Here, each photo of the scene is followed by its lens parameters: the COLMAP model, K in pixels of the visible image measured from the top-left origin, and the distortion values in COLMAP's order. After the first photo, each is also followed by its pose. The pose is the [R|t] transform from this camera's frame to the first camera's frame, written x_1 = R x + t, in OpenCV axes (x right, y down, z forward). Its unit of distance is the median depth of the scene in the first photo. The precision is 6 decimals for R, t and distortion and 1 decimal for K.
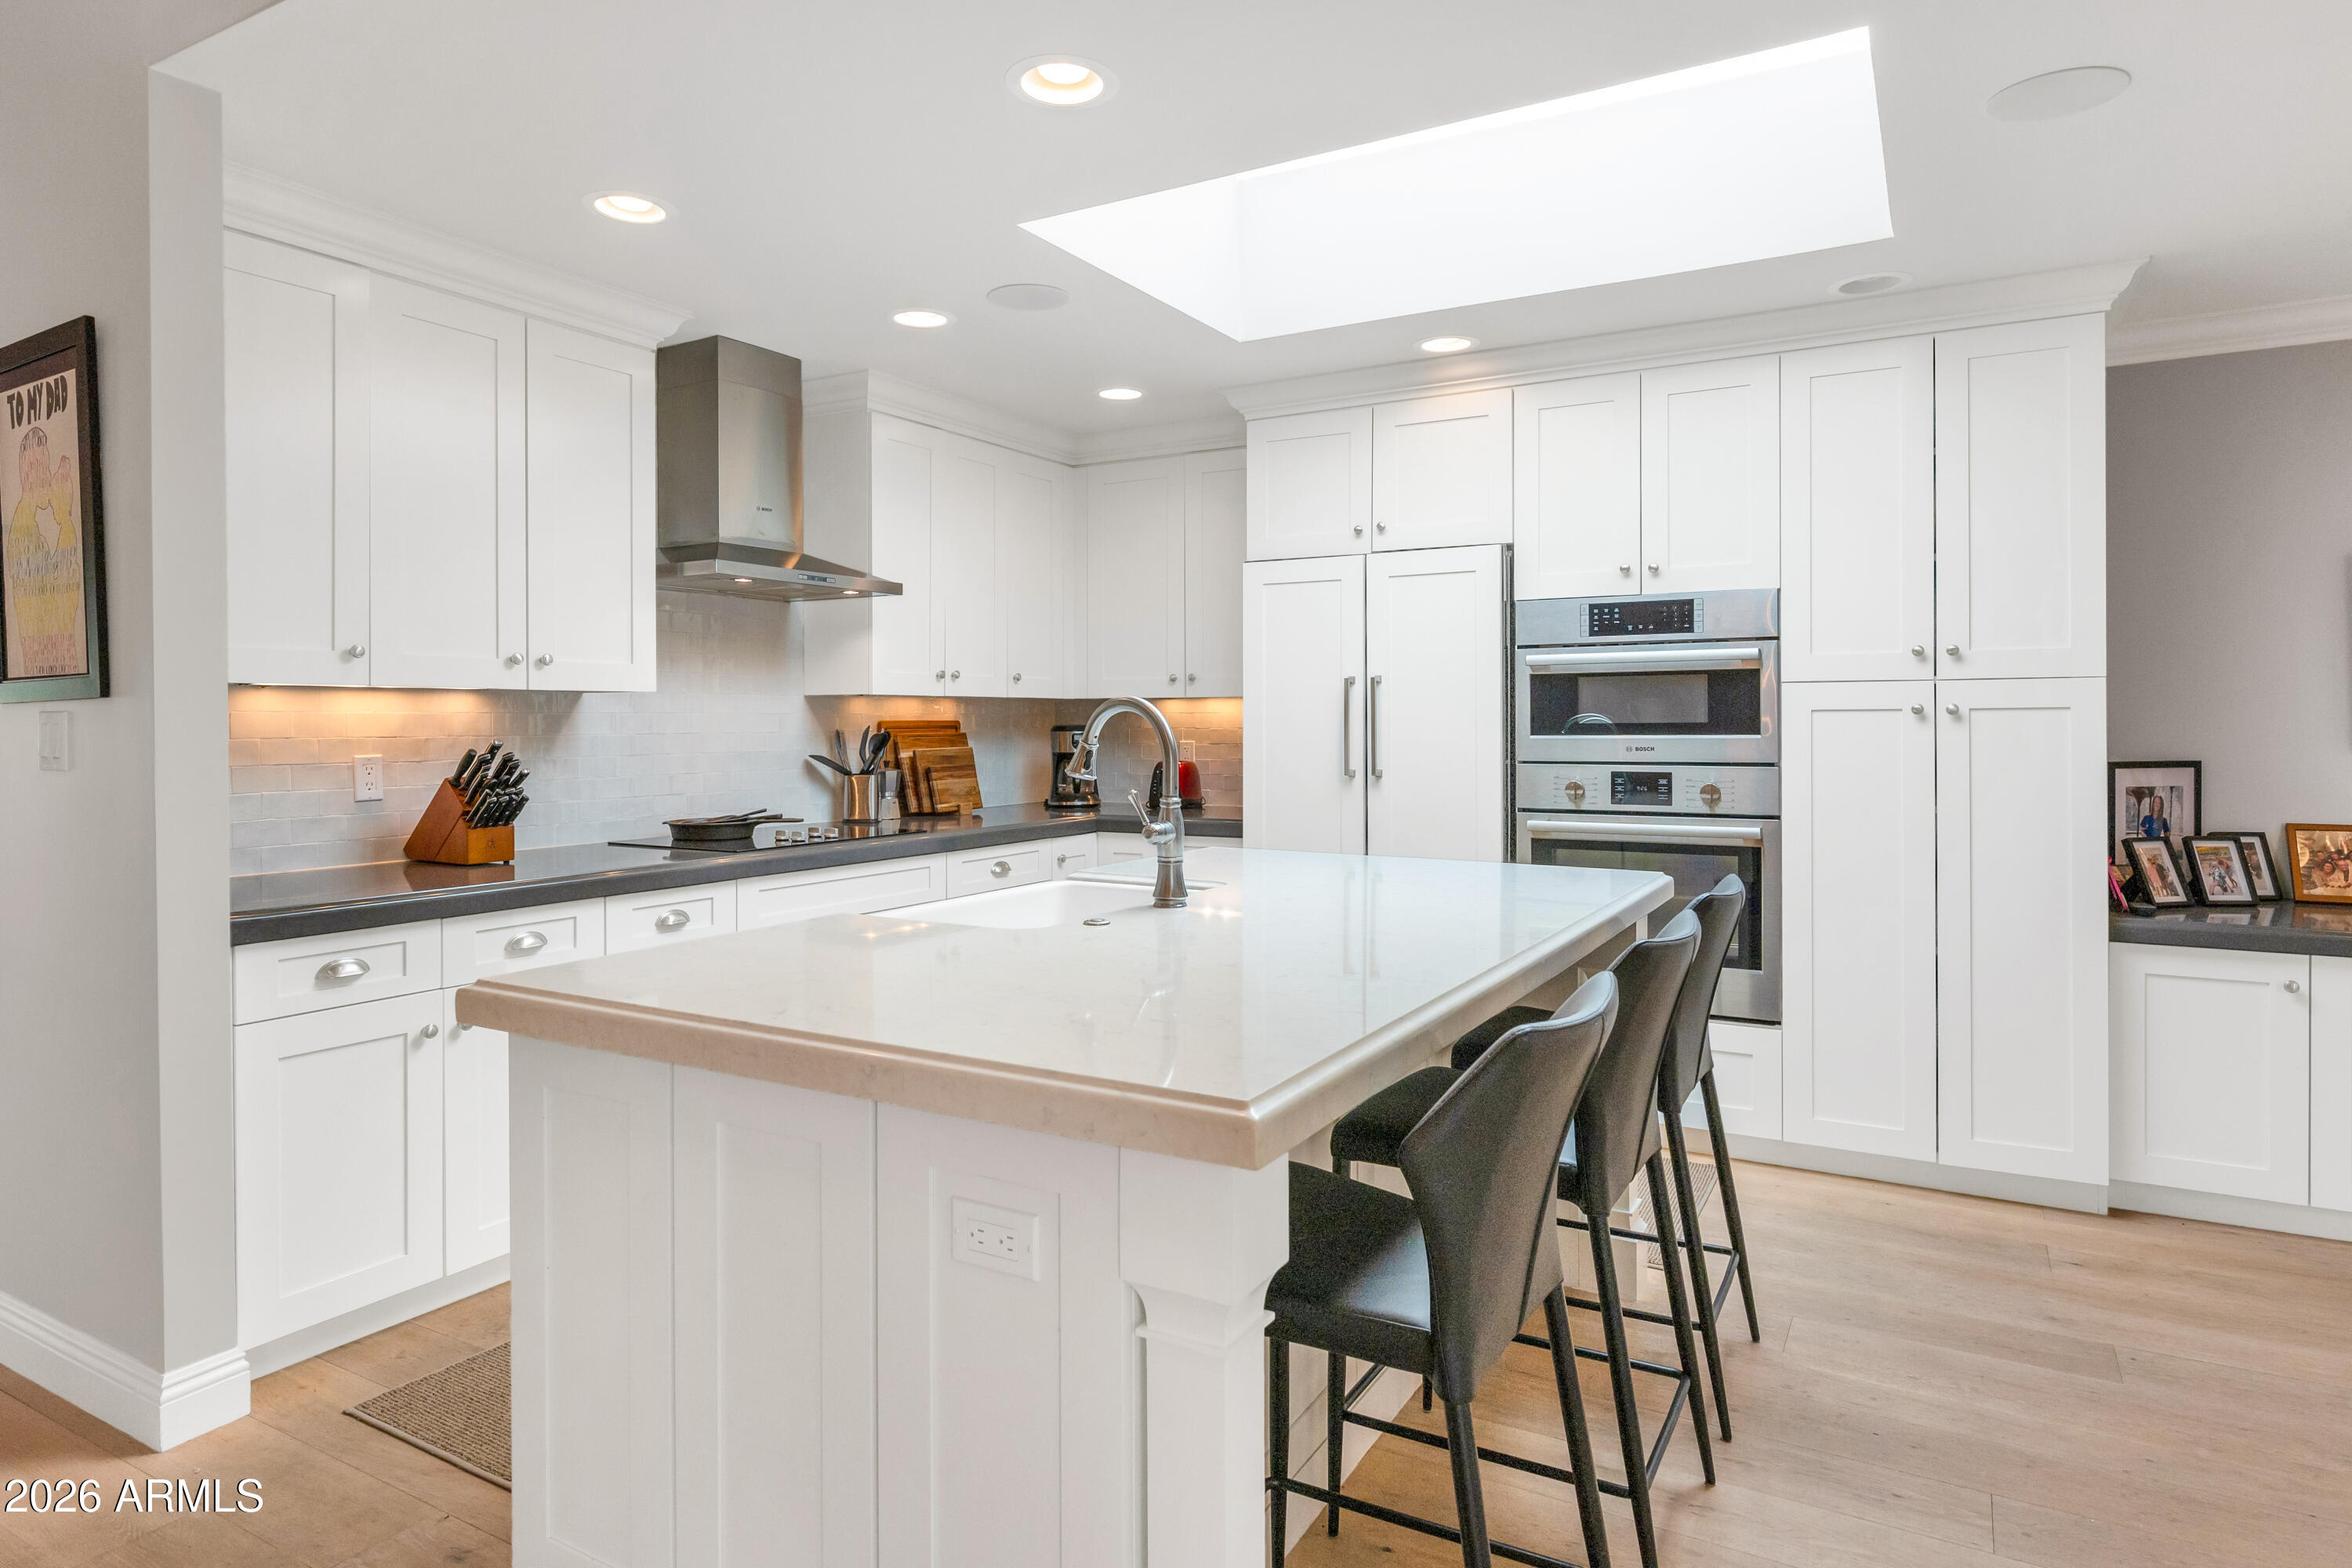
lens RADIAL K [[1331.8, 0, 1171.7], [0, 1331.8, 725.7], [0, 0, 1]] dist [-0.000642, -0.000750]
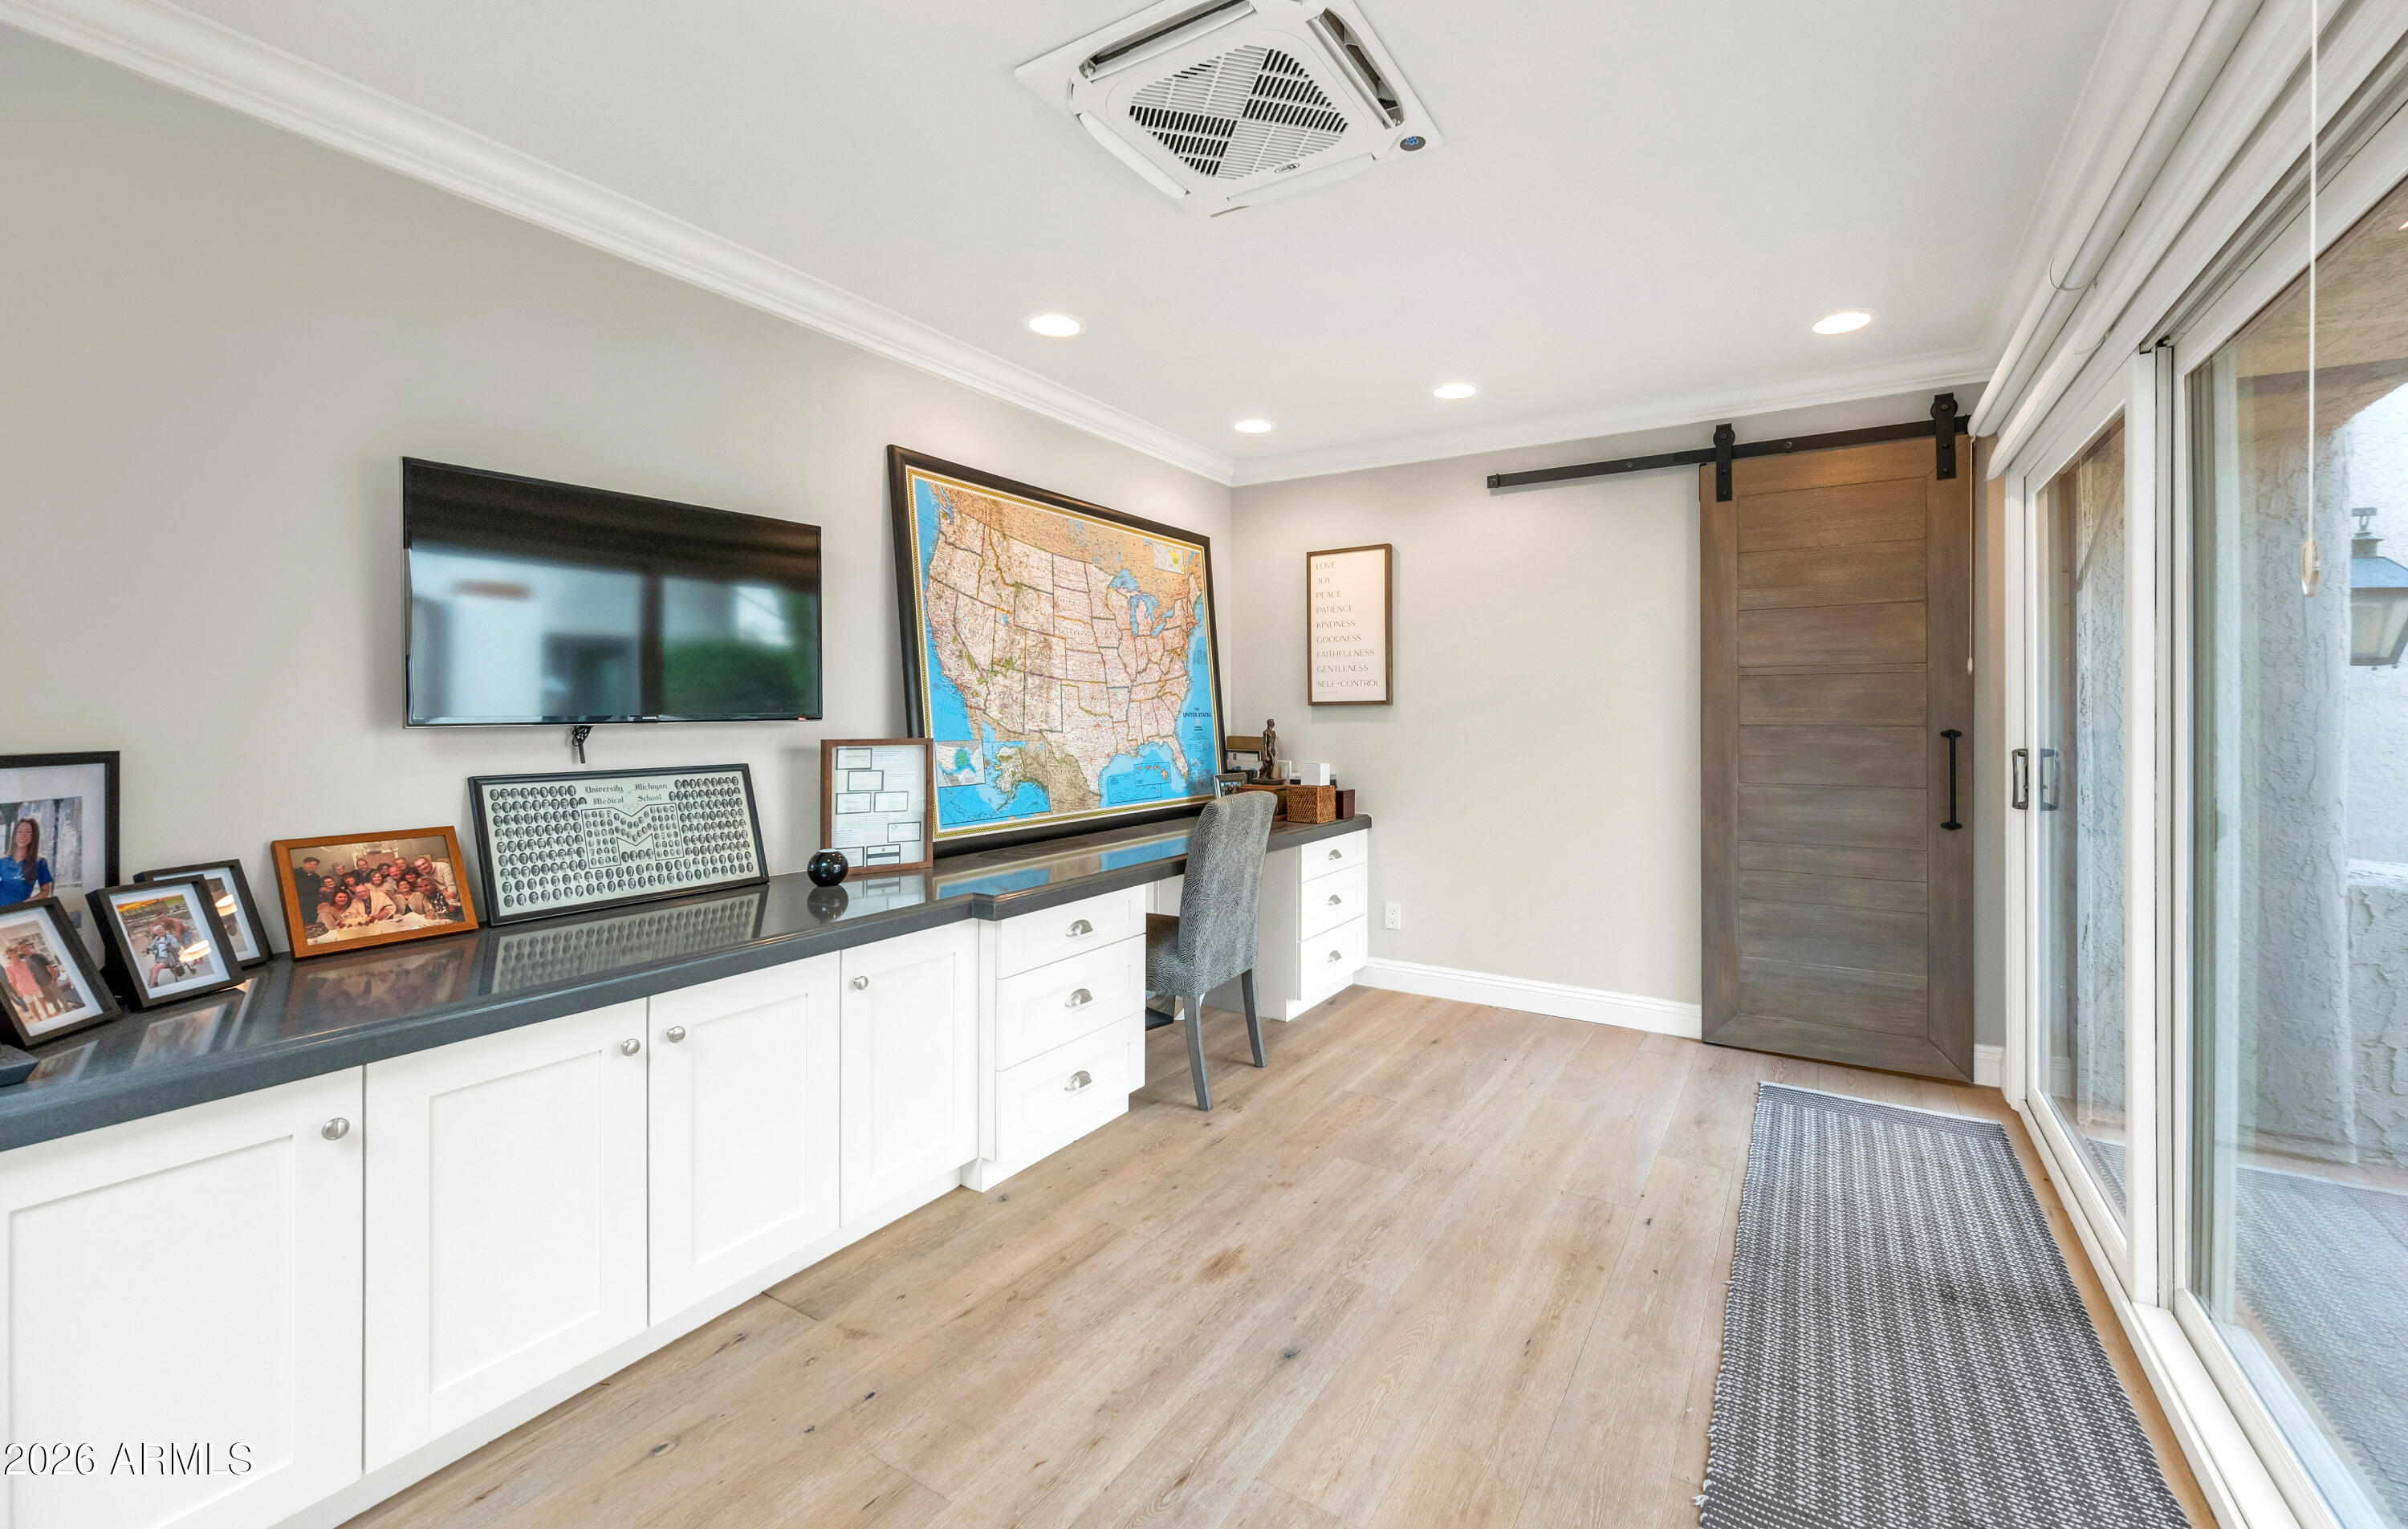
lens RADIAL K [[964.2, 0, 1221.8], [0, 964.2, 722.5], [0, 0, 1]] dist [-0.002529, -0.000248]
pose [[0.019433, -0.009013, 0.999771, 0.377480], [0.006222, 0.999941, 0.008894, 0.013738], [-0.999792, 0.006048, 0.019488, 0.529381]]
